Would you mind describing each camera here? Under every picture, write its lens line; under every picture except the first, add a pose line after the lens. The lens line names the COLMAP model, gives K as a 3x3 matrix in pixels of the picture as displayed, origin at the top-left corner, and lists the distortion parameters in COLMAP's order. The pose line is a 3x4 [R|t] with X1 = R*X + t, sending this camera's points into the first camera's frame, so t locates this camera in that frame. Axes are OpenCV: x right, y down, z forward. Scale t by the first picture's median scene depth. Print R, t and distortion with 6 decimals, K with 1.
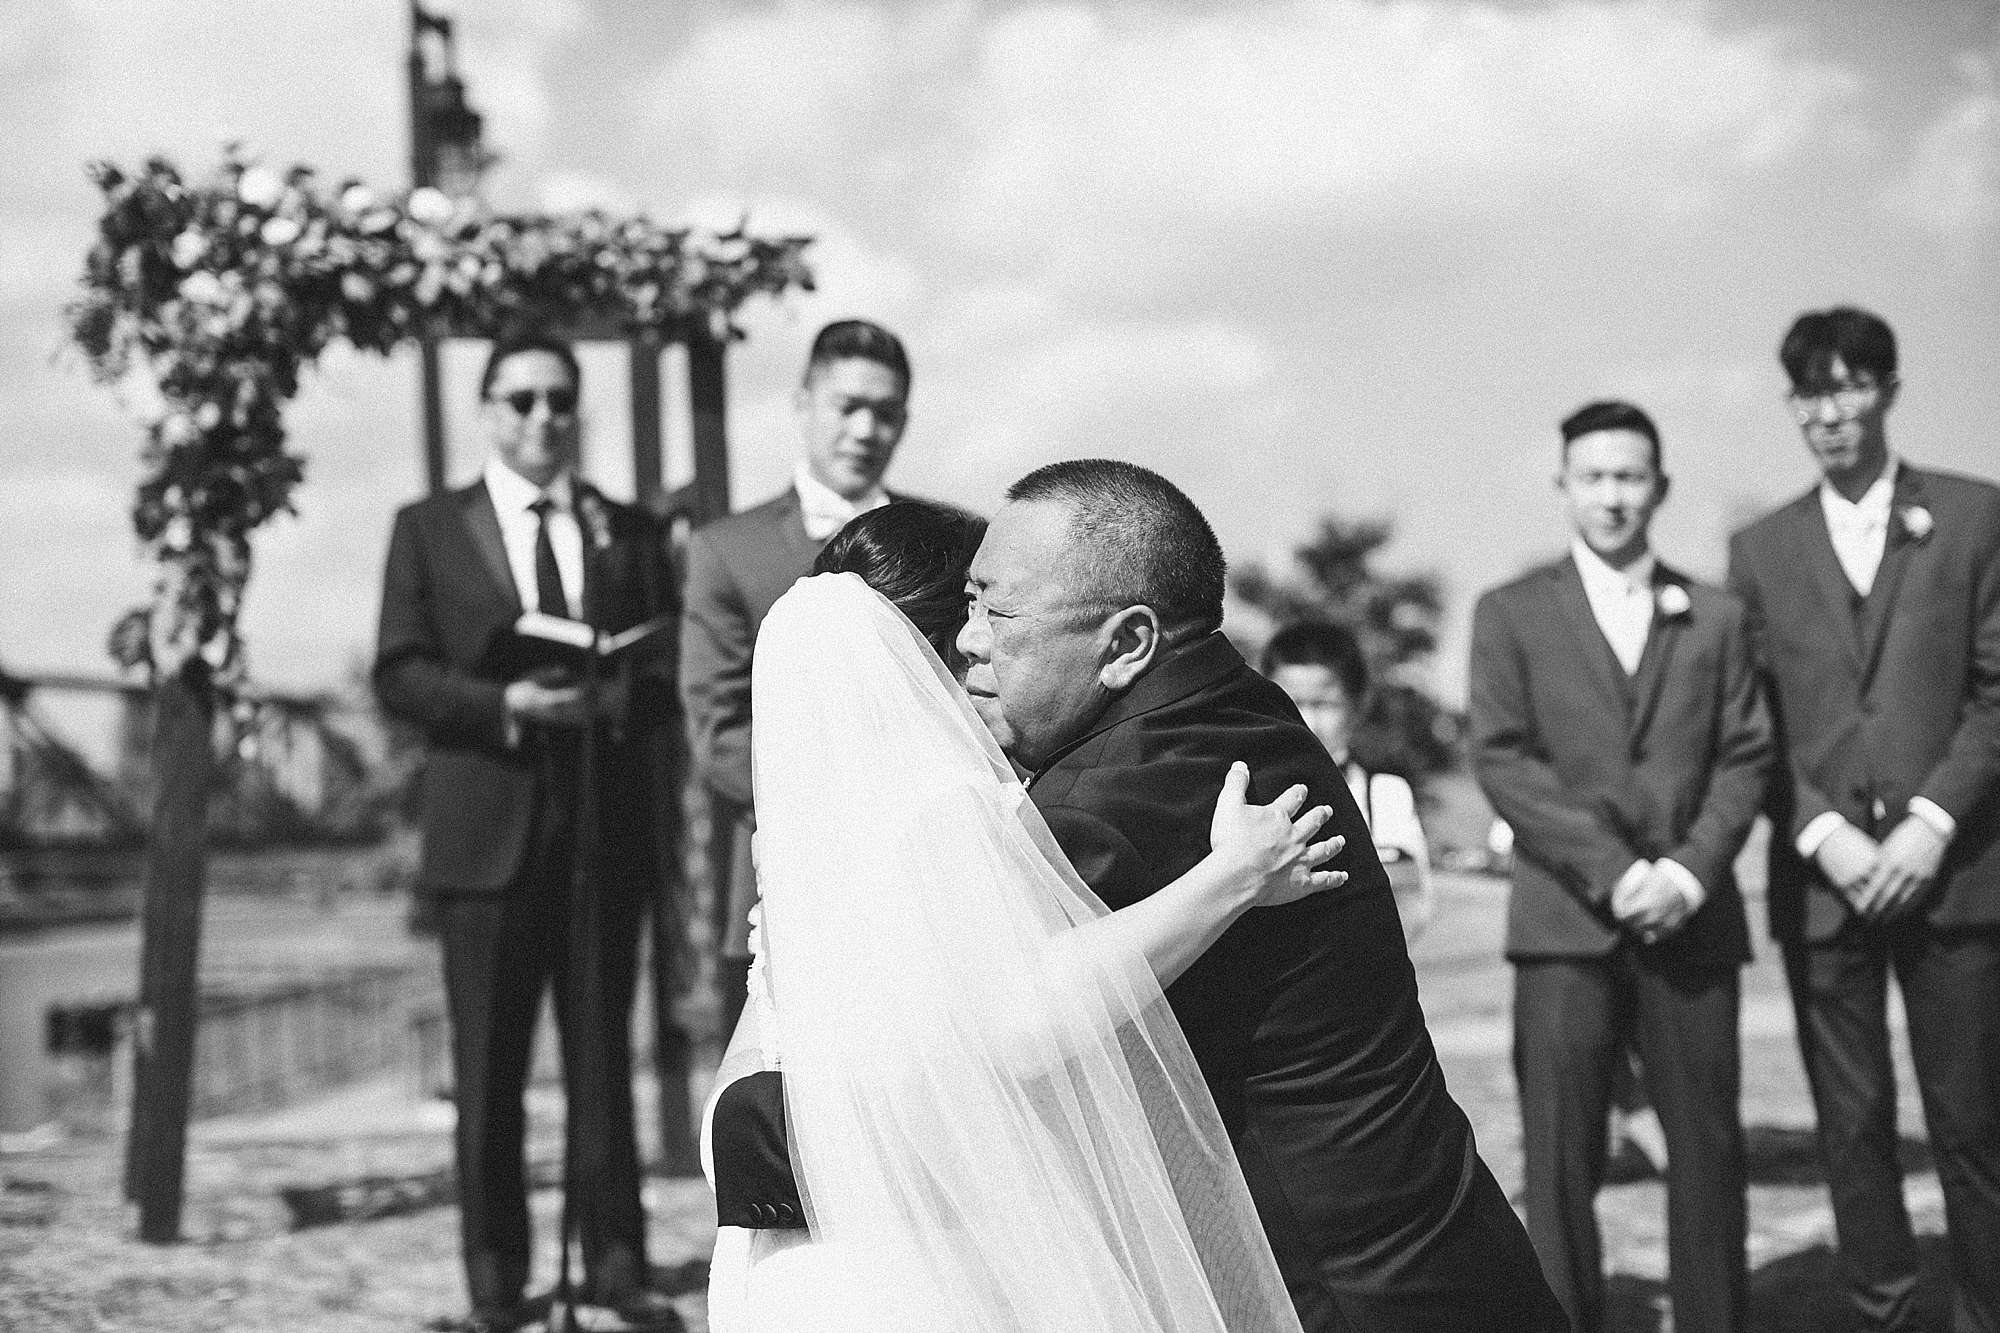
lens RADIAL K [[2741.2, 0, 1000.0], [0, 2741.2, 666.5], [0, 0, 1]] dist [-0.118660, -0.002424]
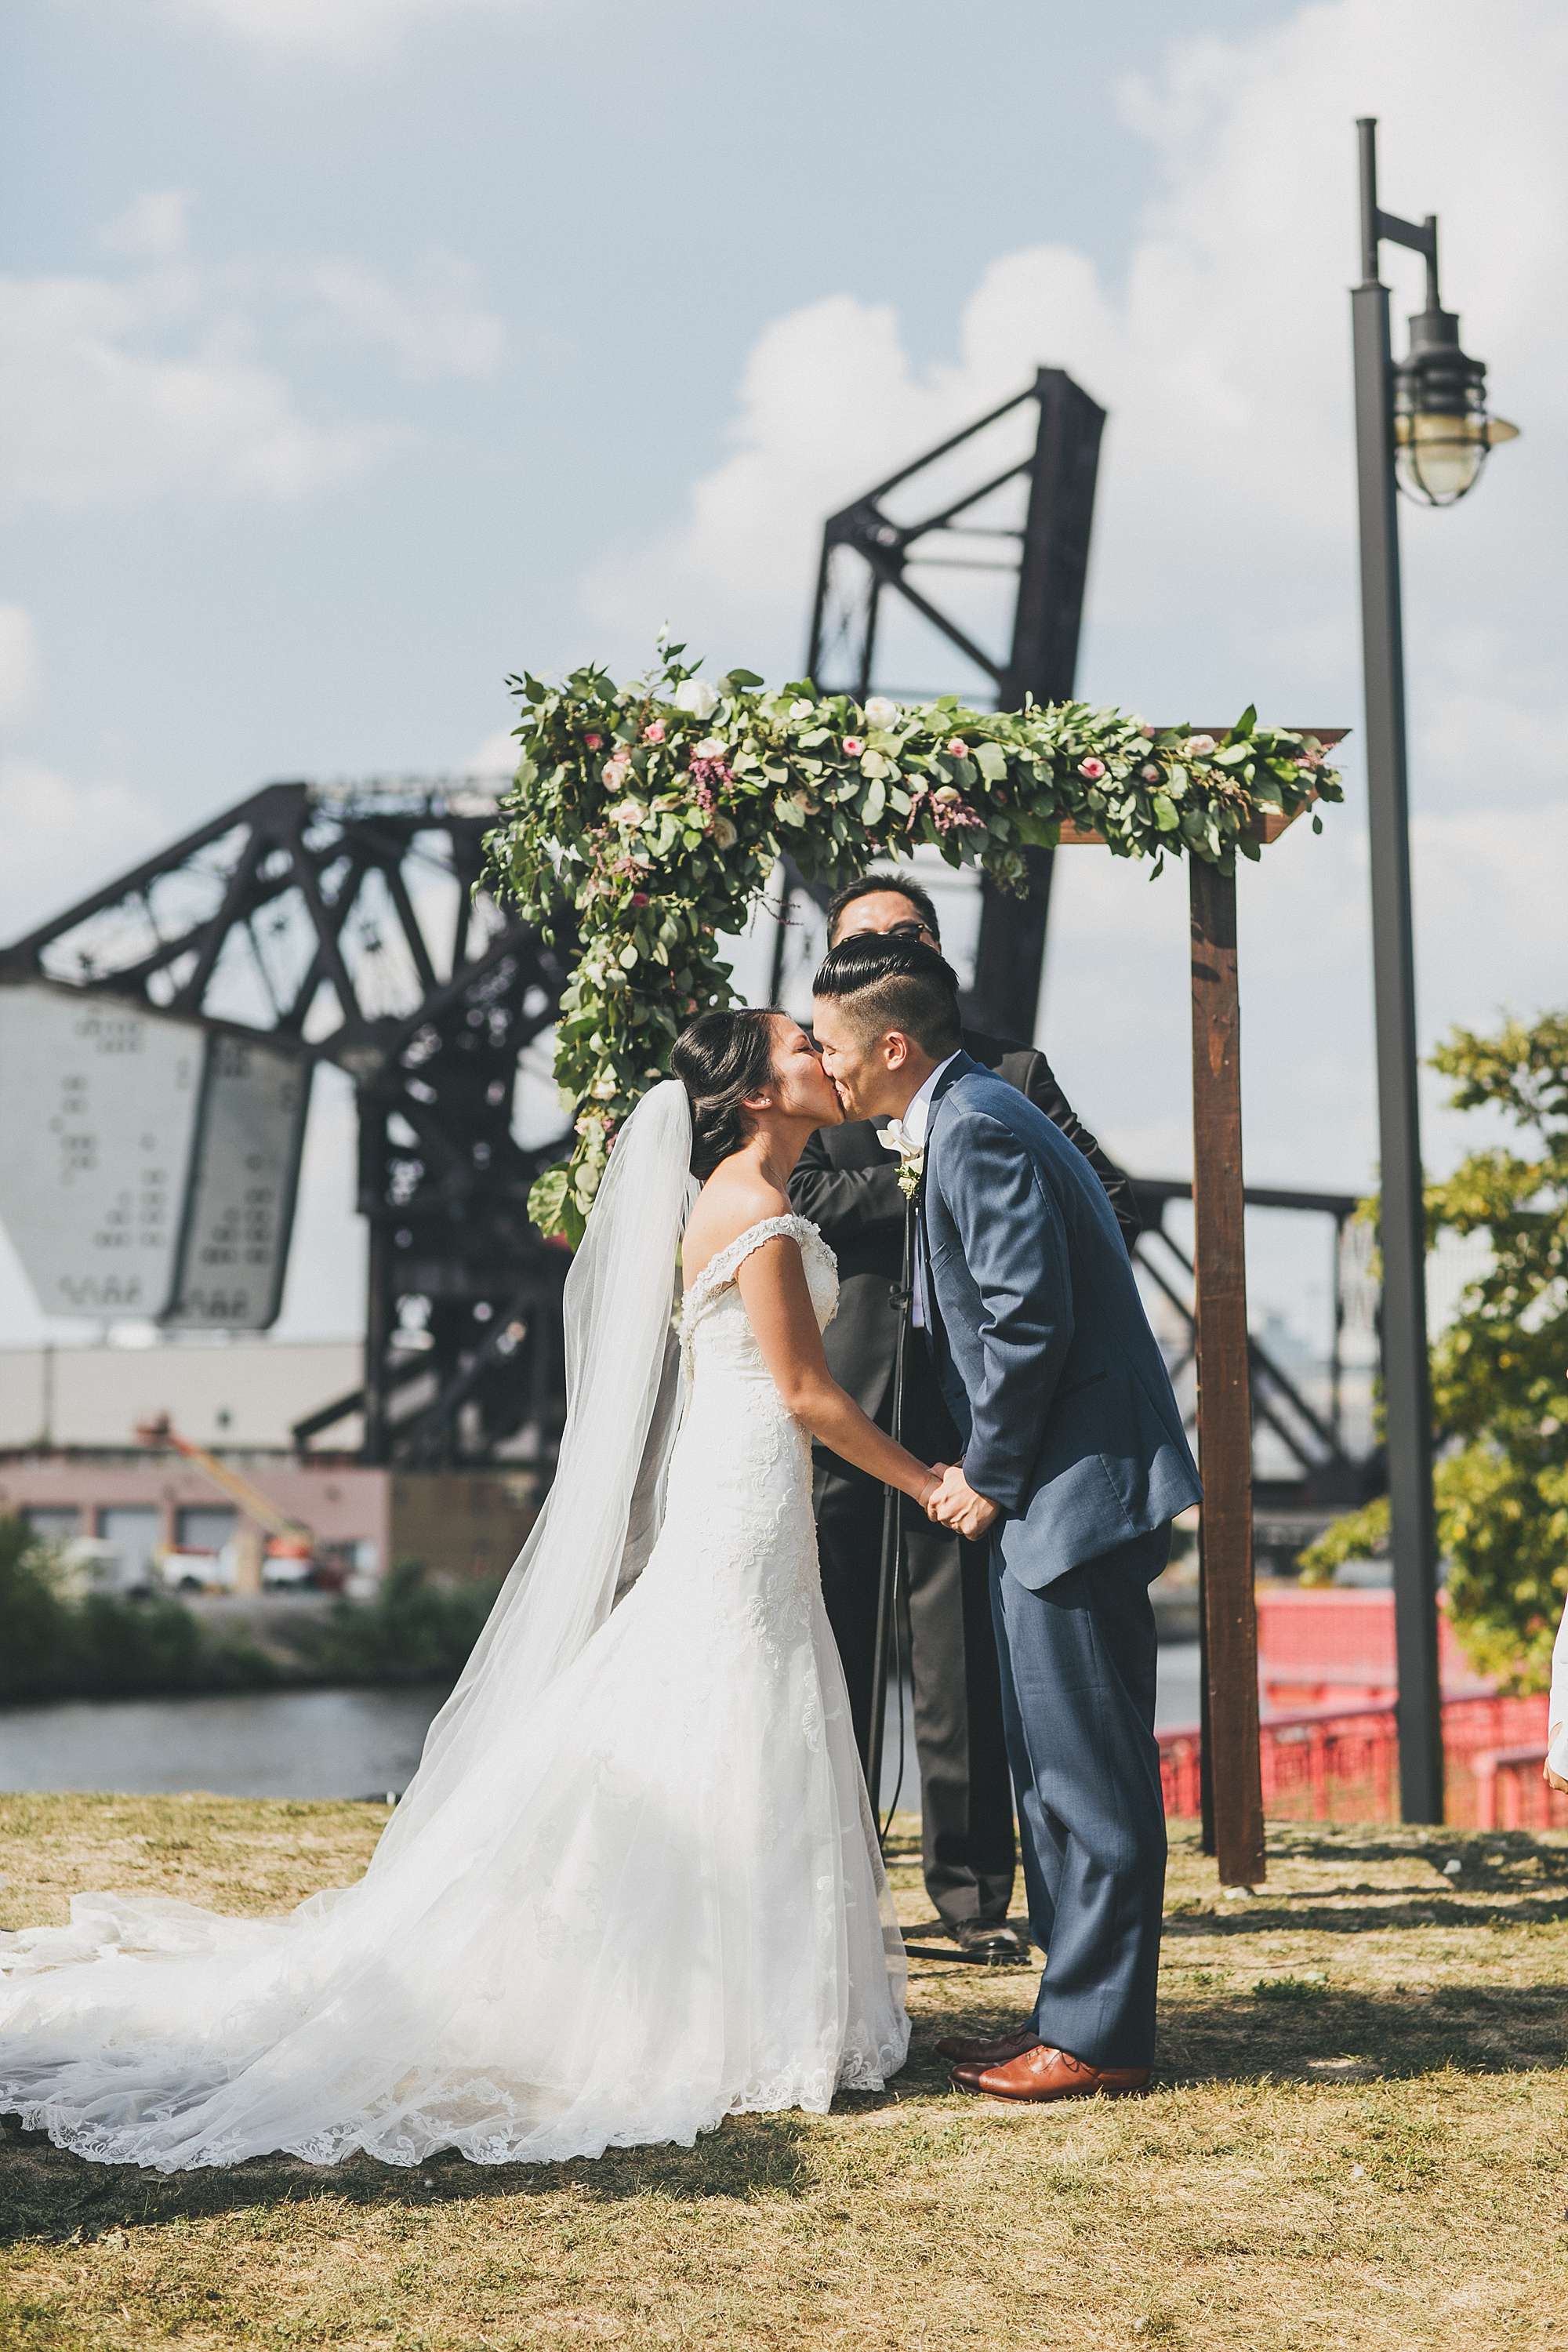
lens RADIAL K [[5848.8, 0, 784.0], [0, 5848.8, 1176.0], [0, 0, 1]] dist [0.036118, -0.935227]
pose [[0.921193, 0.010268, -0.388970, 0.512326], [-0.019723, 0.999599, -0.020322, 0.020831], [0.388606, 0.026392, 0.921026, -0.775736]]
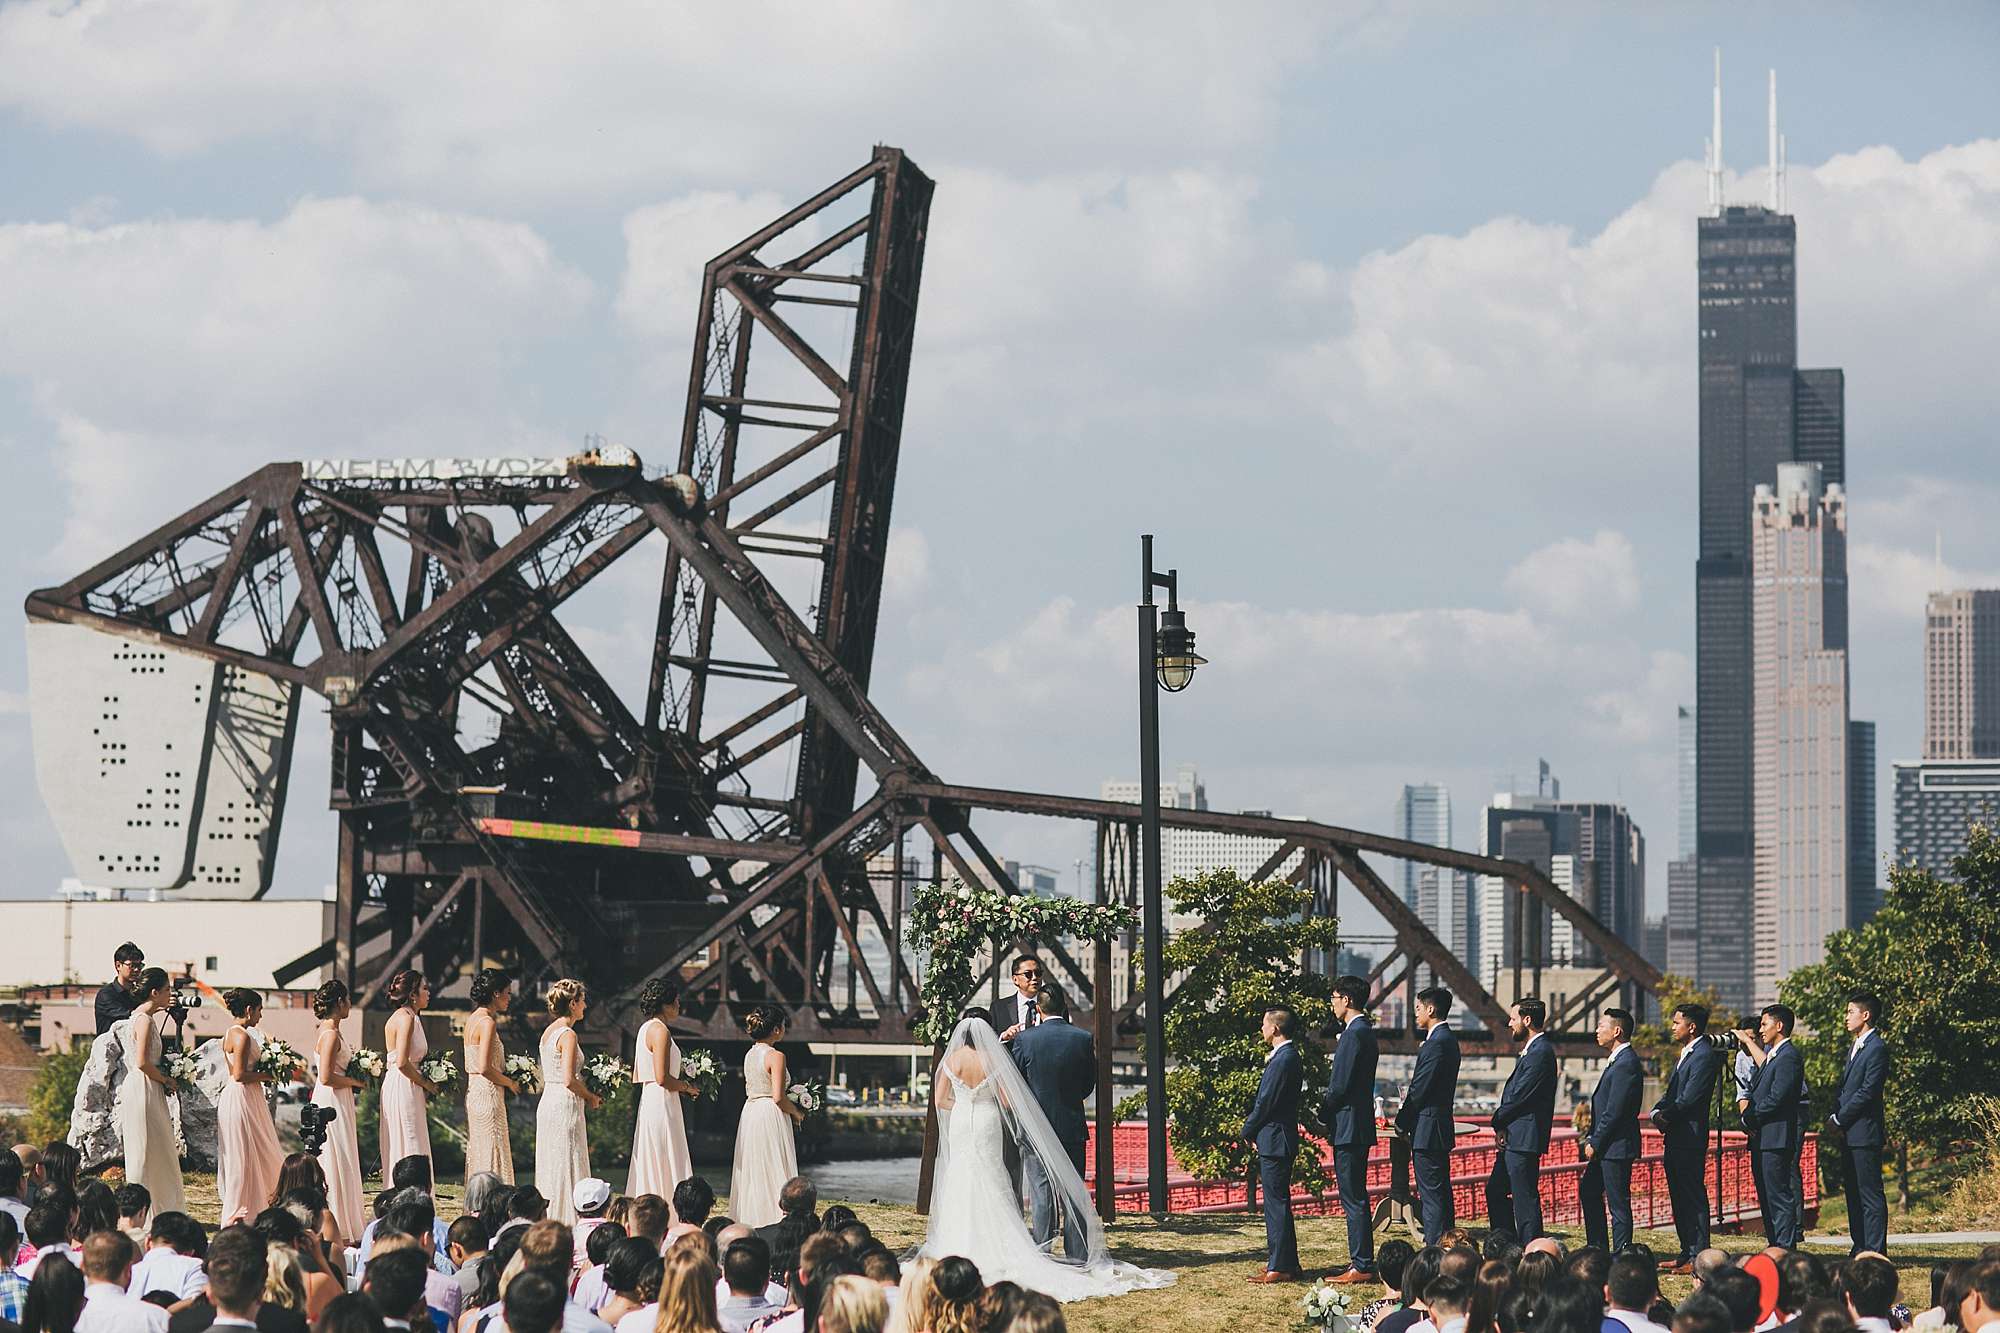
lens RADIAL K [[4973.5, 0, 1000.0], [0, 4973.5, 666.5], [0, 0, 1]] dist [0.036118, -0.935227]
pose [[0.947347, 0.020802, -0.319533, 1.684727], [-0.035197, 0.998606, -0.039341, -0.217010], [0.318269, 0.048516, 0.946758, -4.693631]]
